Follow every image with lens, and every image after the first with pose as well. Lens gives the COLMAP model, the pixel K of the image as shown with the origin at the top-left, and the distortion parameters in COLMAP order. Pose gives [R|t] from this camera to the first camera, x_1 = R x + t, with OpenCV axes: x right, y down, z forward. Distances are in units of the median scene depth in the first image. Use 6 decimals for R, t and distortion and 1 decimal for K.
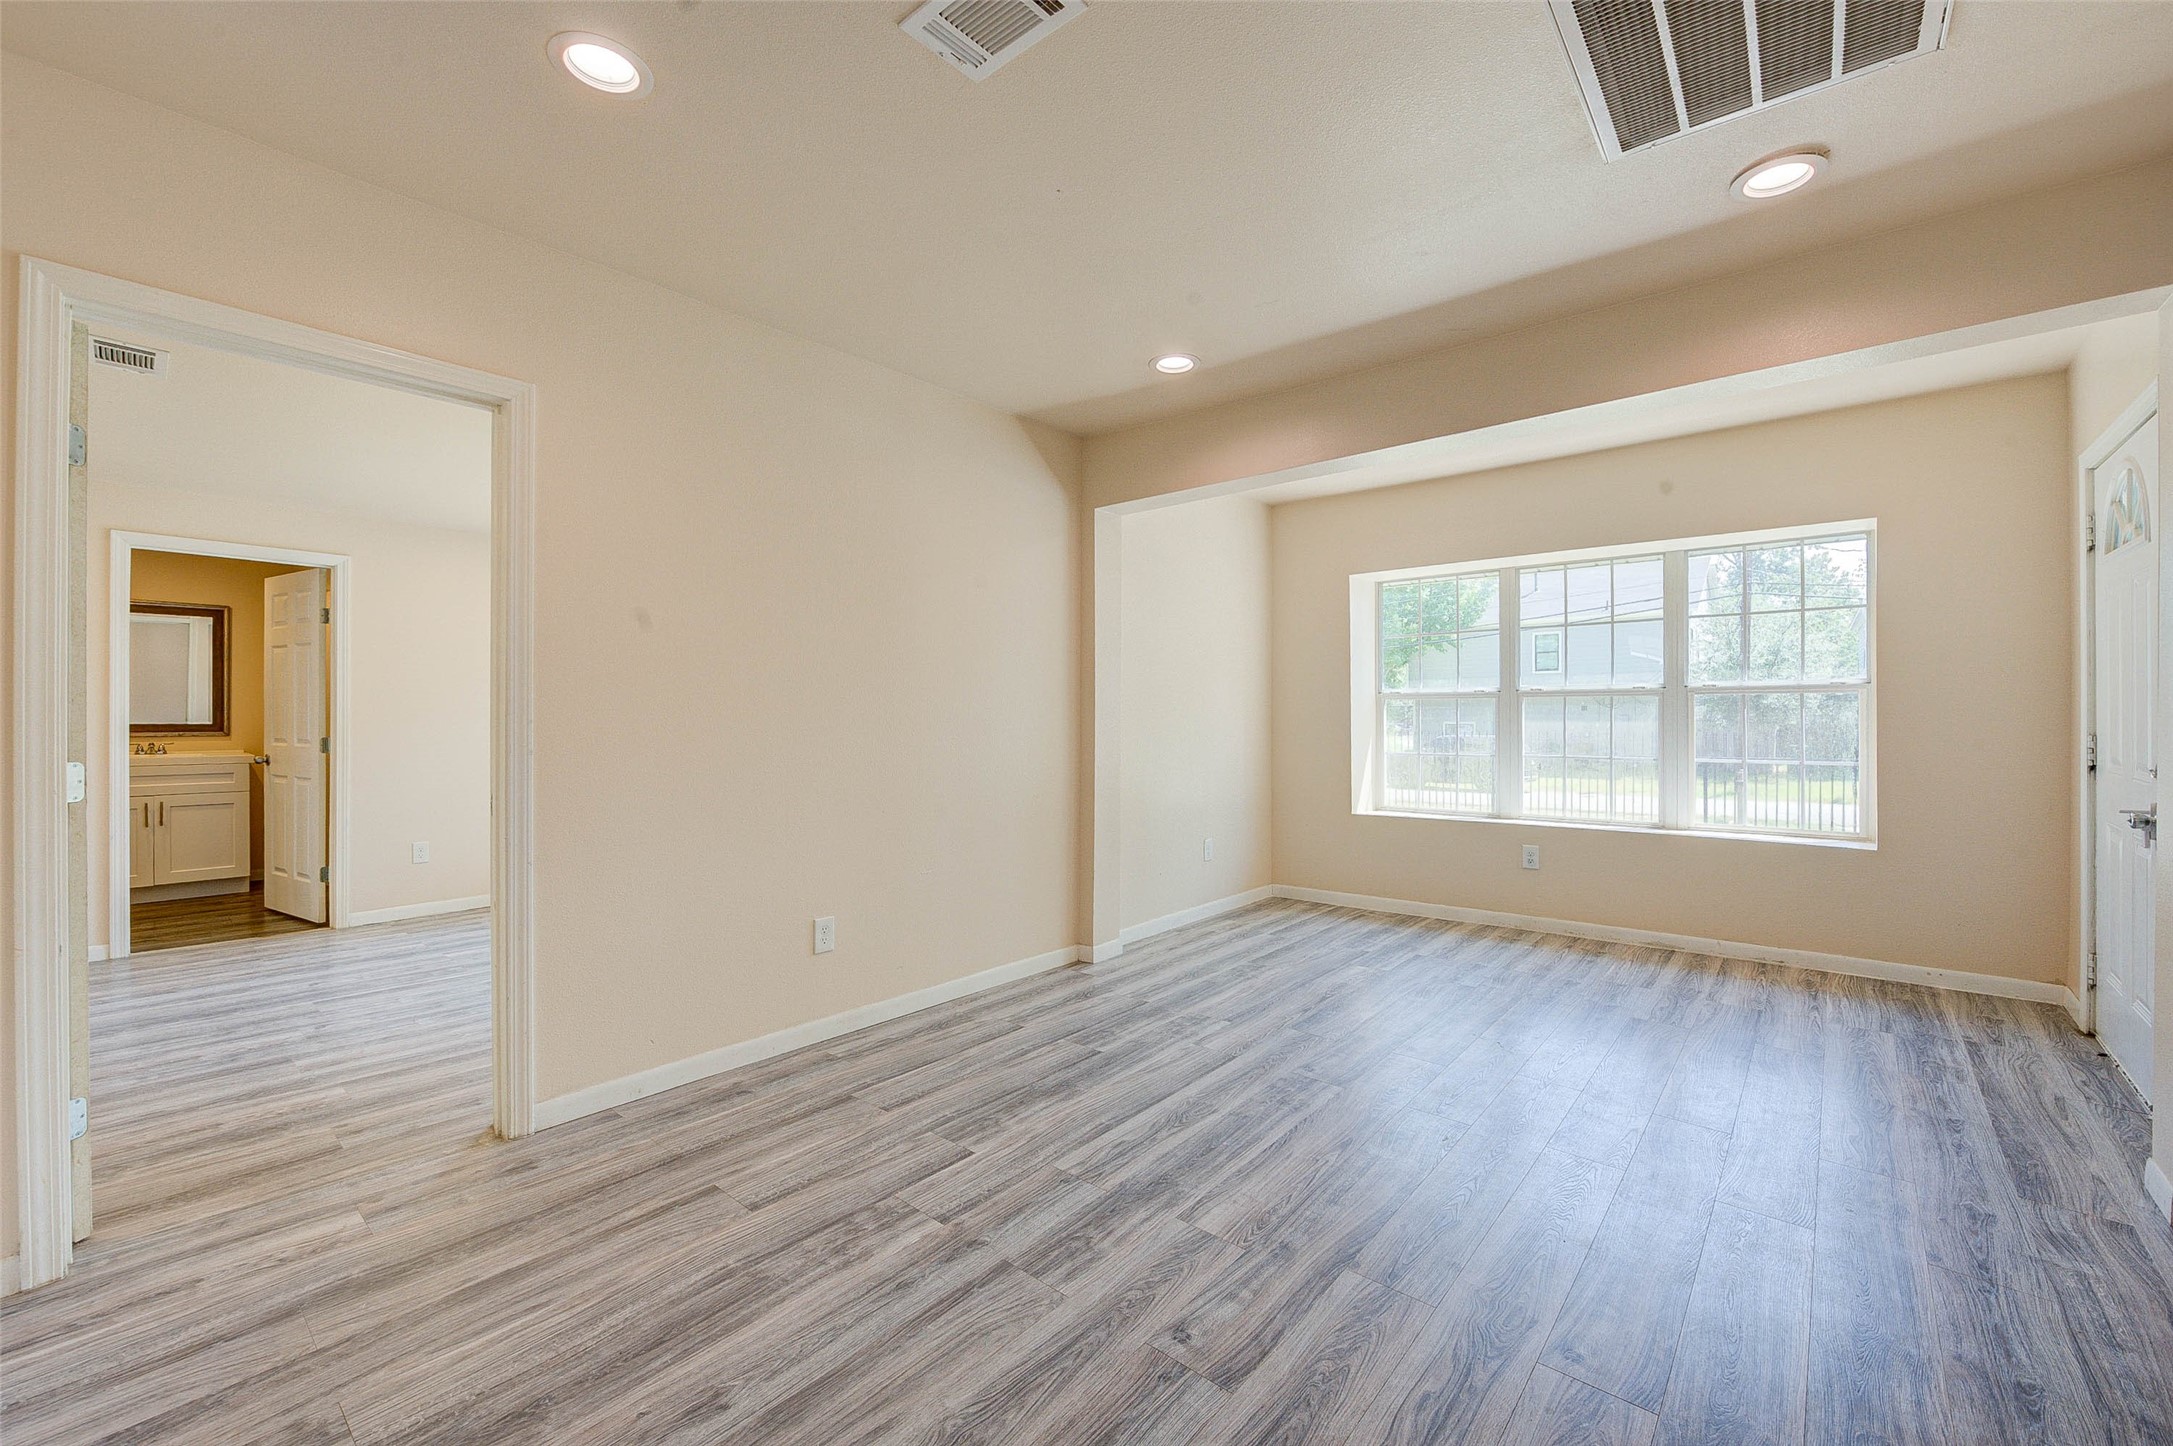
lens RADIAL K [[893.9, 0, 1086.5], [0, 893.9, 723.0], [0, 0, 1]] dist [-0.000361, -0.004011]
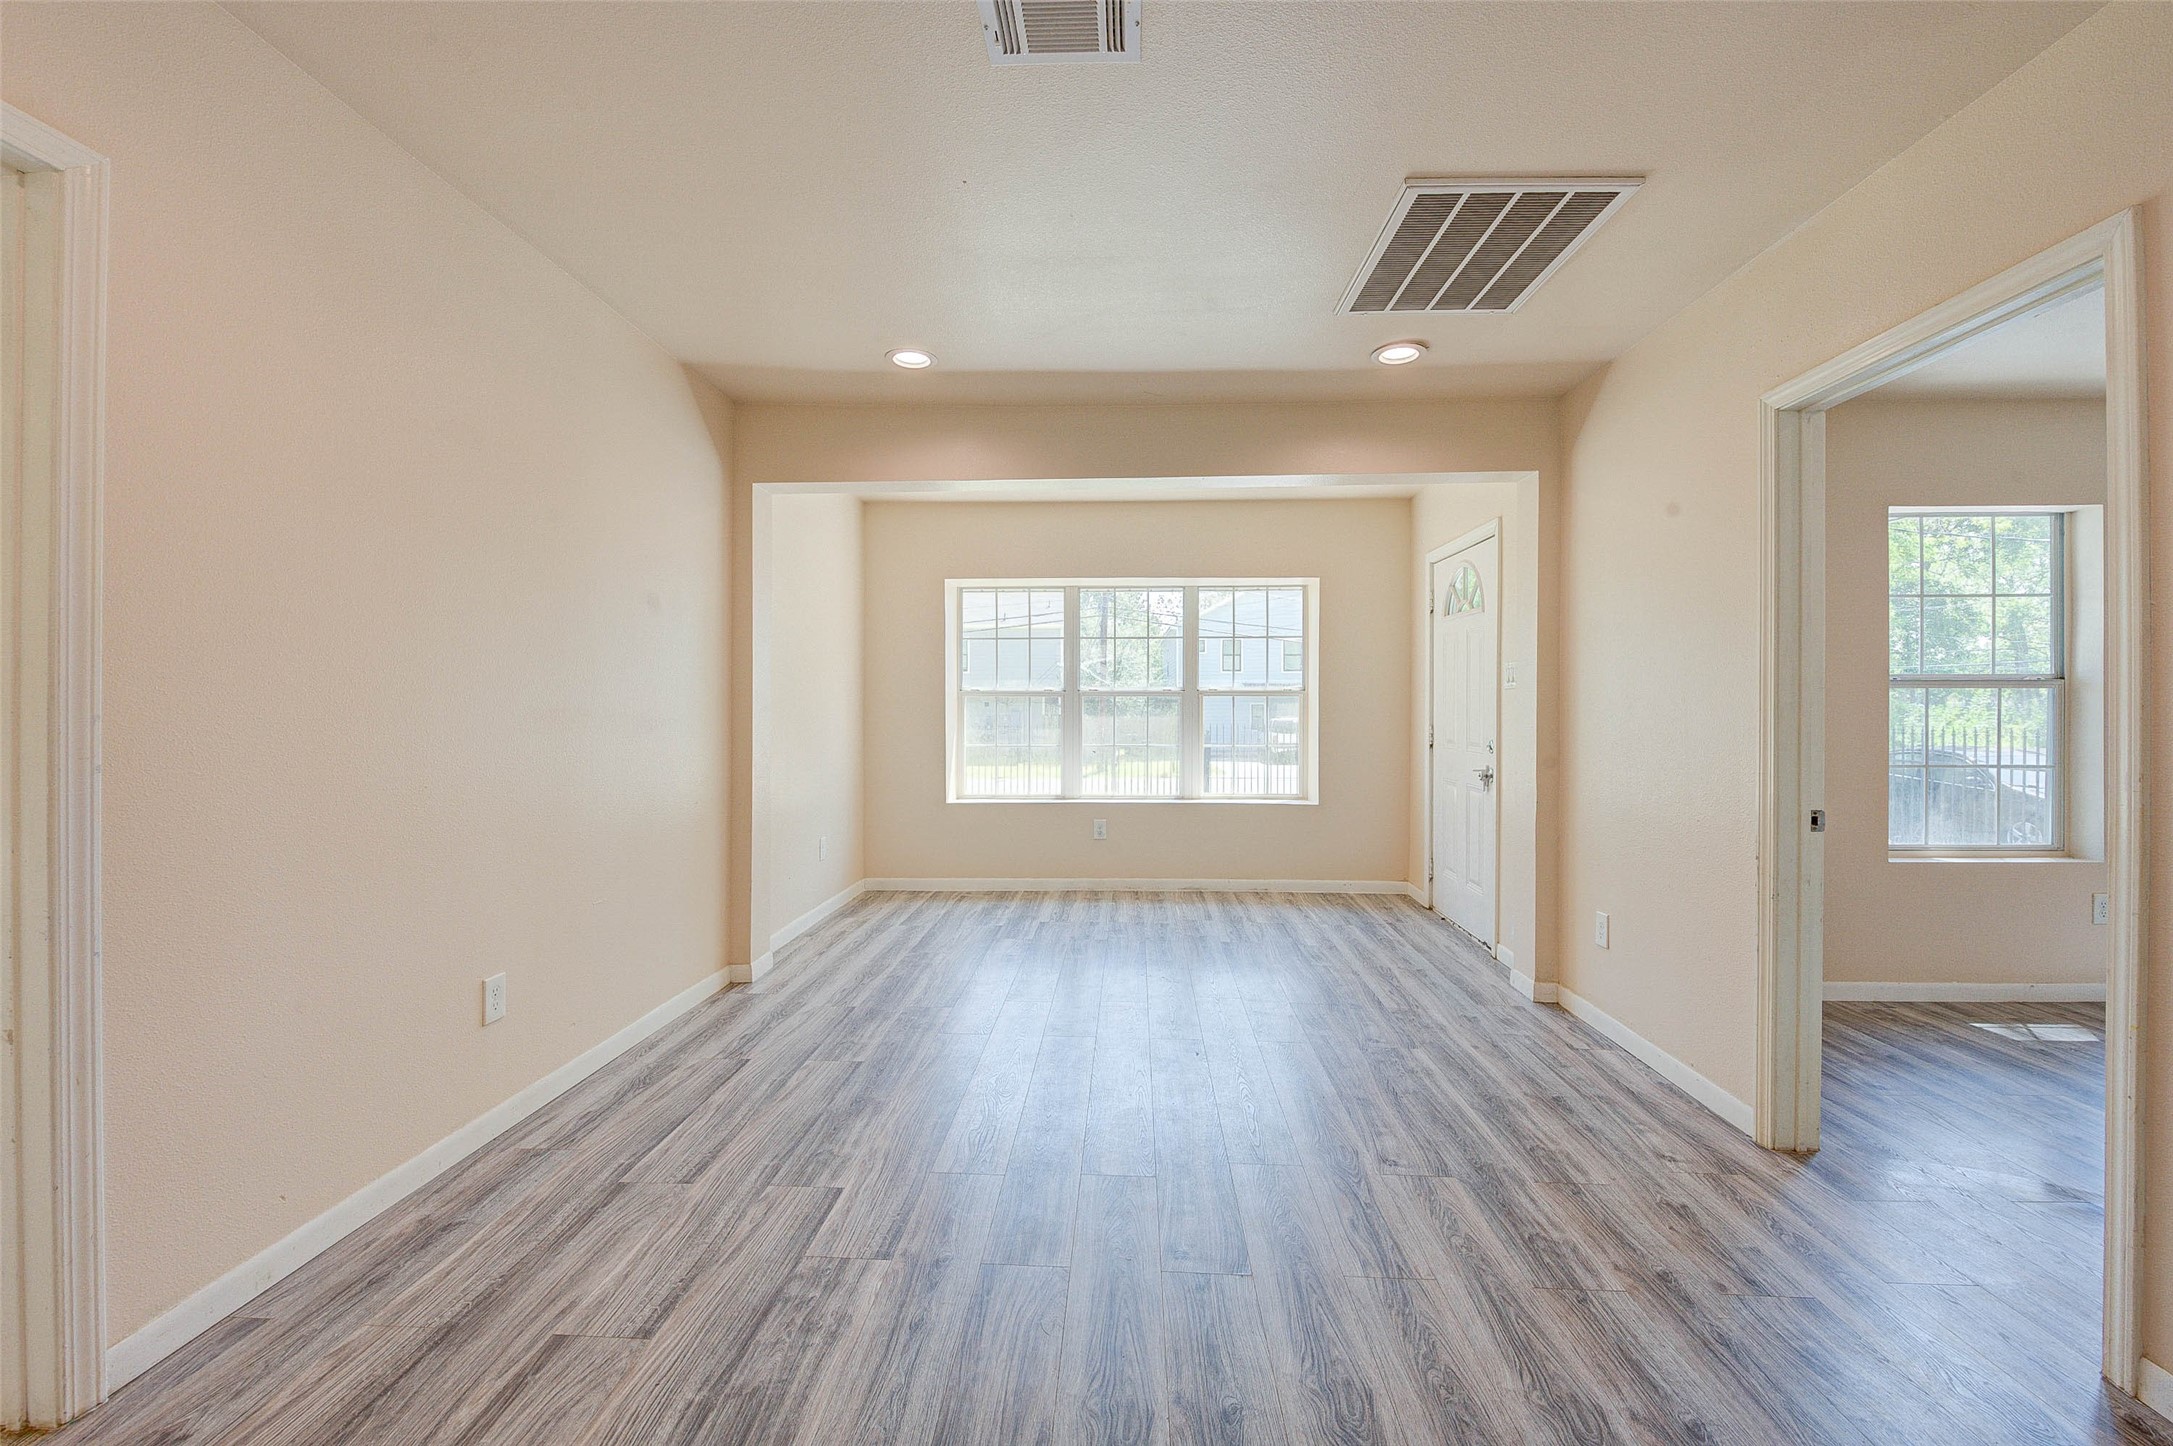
lens RADIAL K [[893.9, 0, 1086.5], [0, 893.9, 723.0], [0, 0, 1]] dist [-0.000361, -0.004011]
pose [[0.784166, -0.003894, 0.620539, -0.346181], [-0.000063, 0.999980, 0.006354, -0.001659], [-0.620551, -0.005022, 0.784150, 0.089170]]
